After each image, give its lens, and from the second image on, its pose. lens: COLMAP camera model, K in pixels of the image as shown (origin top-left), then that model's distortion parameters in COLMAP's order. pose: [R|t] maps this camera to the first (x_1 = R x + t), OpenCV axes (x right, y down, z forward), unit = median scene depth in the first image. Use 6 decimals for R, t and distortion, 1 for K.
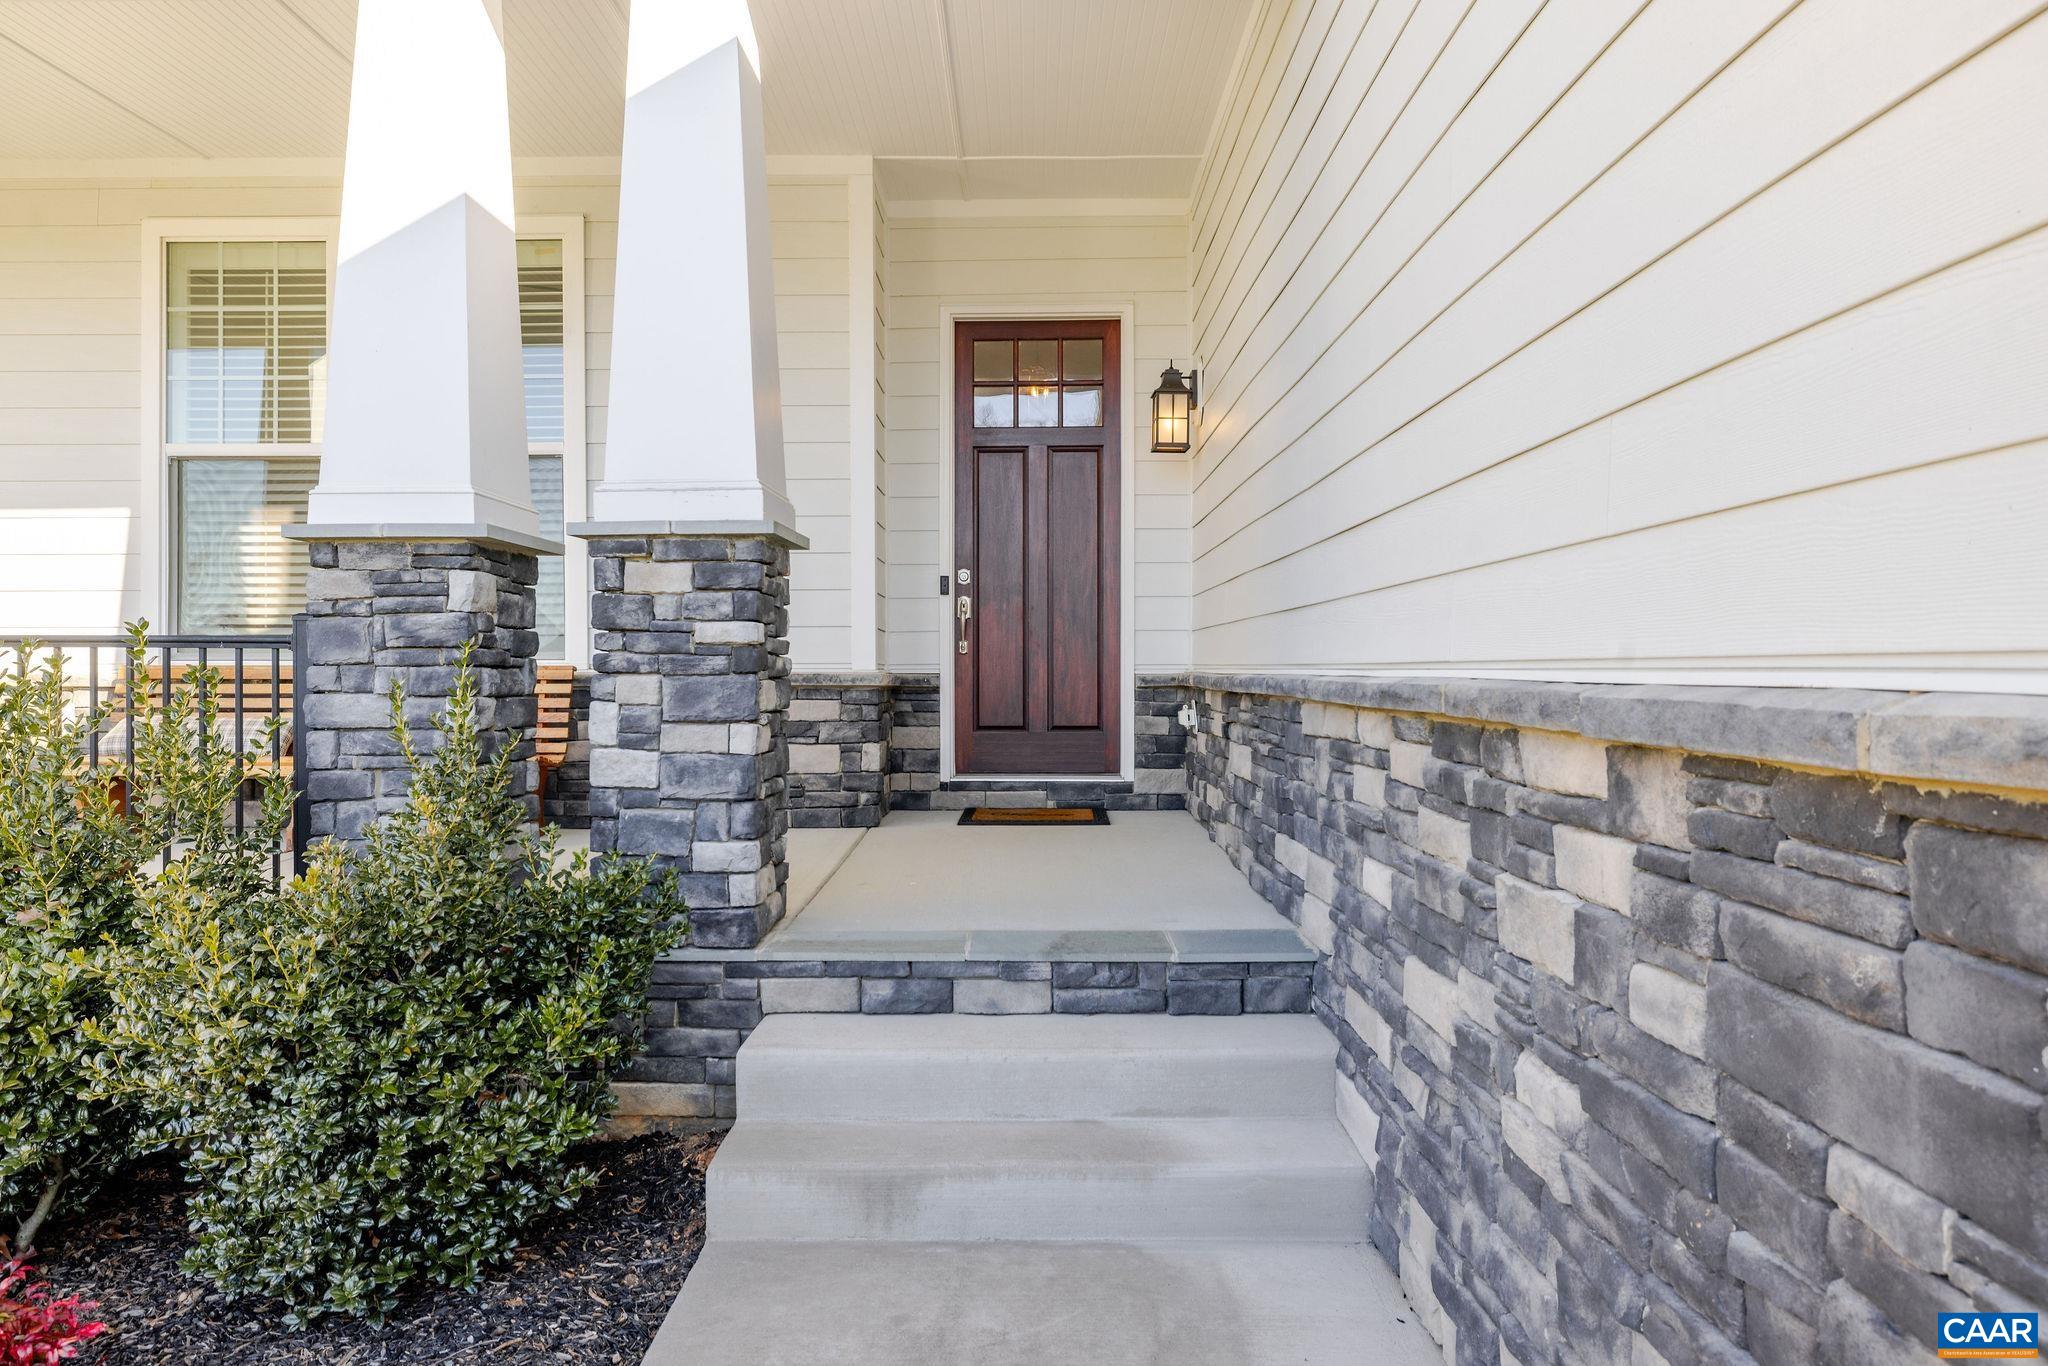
lens RADIAL K [[1315.6, 0, 1022.9], [0, 1315.6, 676.6], [0, 0, 1]] dist [-0.004148, -0.000274]
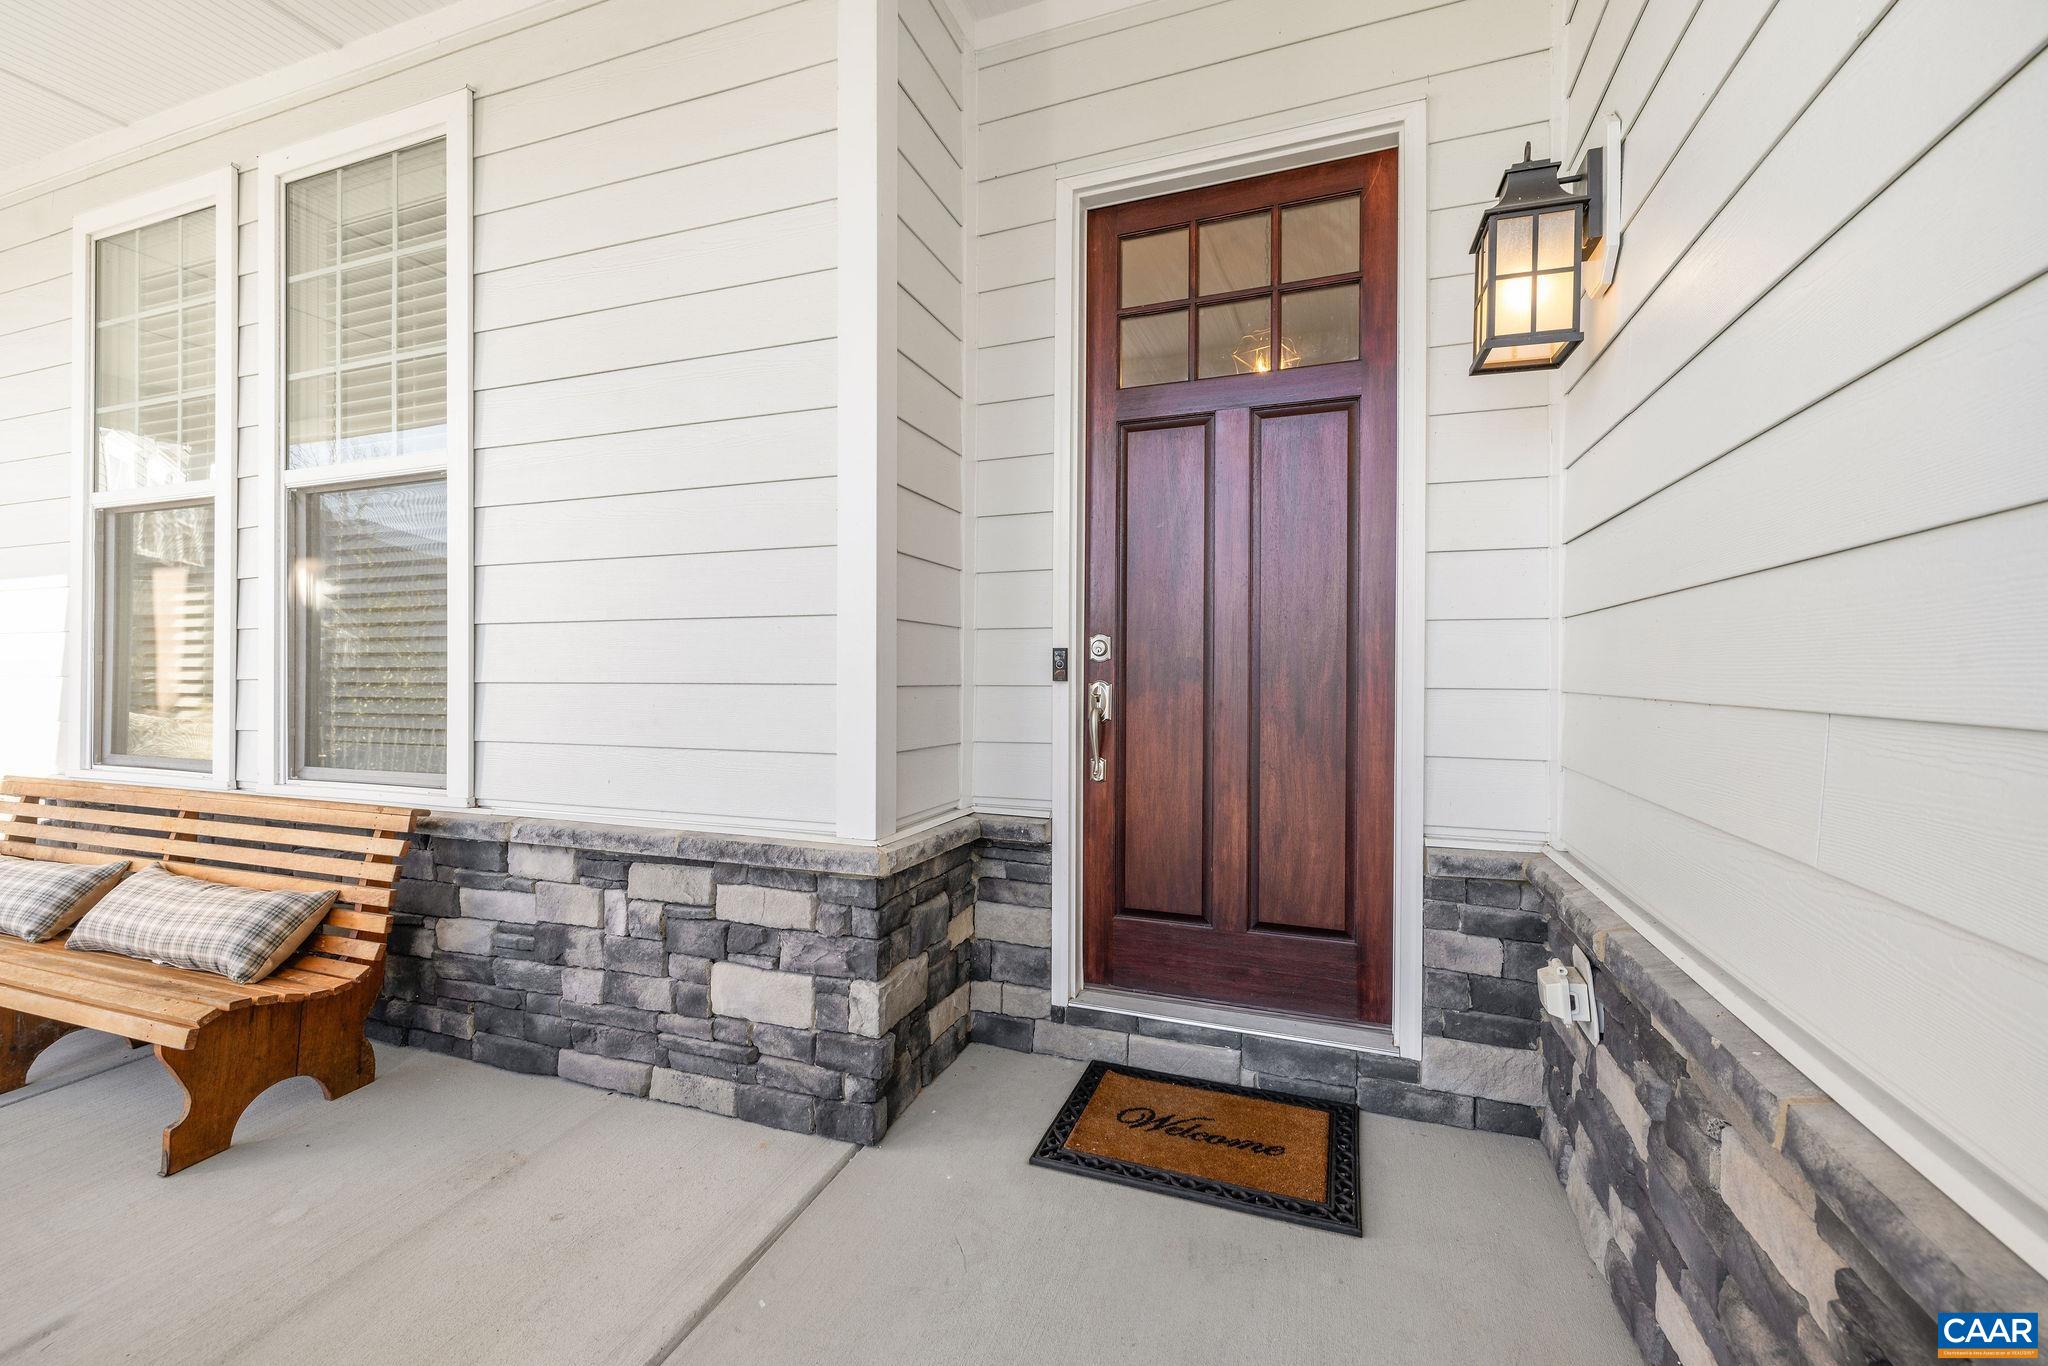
lens RADIAL K [[856.1, 0, 1015.2], [0, 856.1, 675.8], [0, 0, 1]] dist [0.001576, 0.000049]
pose [[0.939452, 0.006742, -0.342614, 0.050386], [-0.008029, 0.999965, -0.002339, -0.063832], [0.342586, 0.004949, 0.939473, 0.644068]]
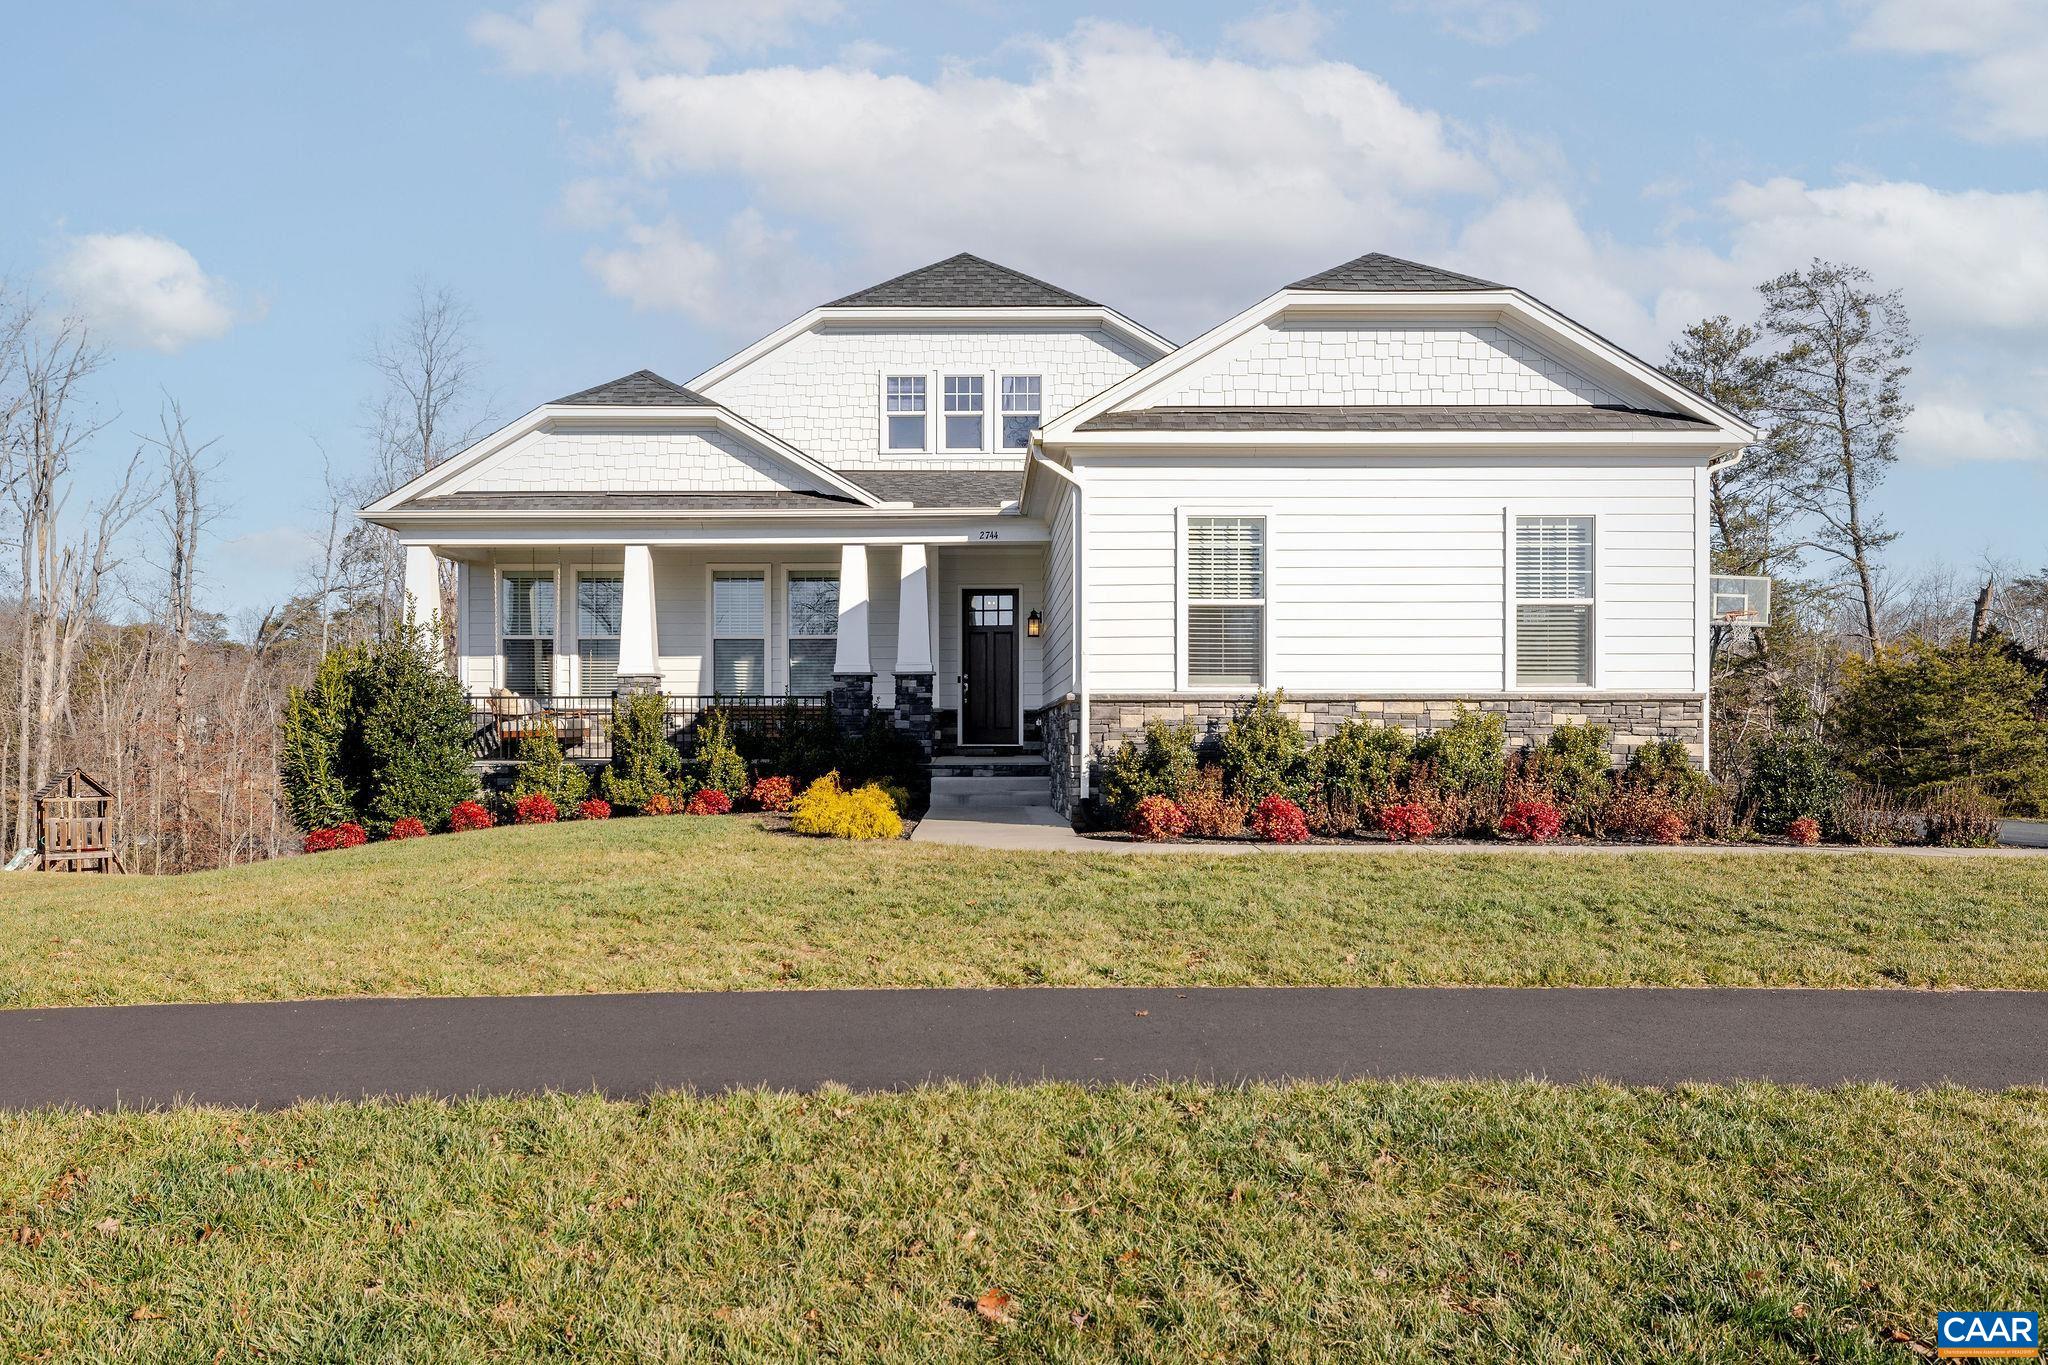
lens RADIAL K [[1416.6, 0, 1018.5], [0, 1416.6, 694.1], [0, 0, 1]] dist [0.003434, 0.000312]
pose [[0.999526, 0.003628, 0.030585, -0.024053], [-0.002613, 0.999447, -0.033161, 0.070373], [-0.030688, 0.033066, 0.998982, -2.207712]]
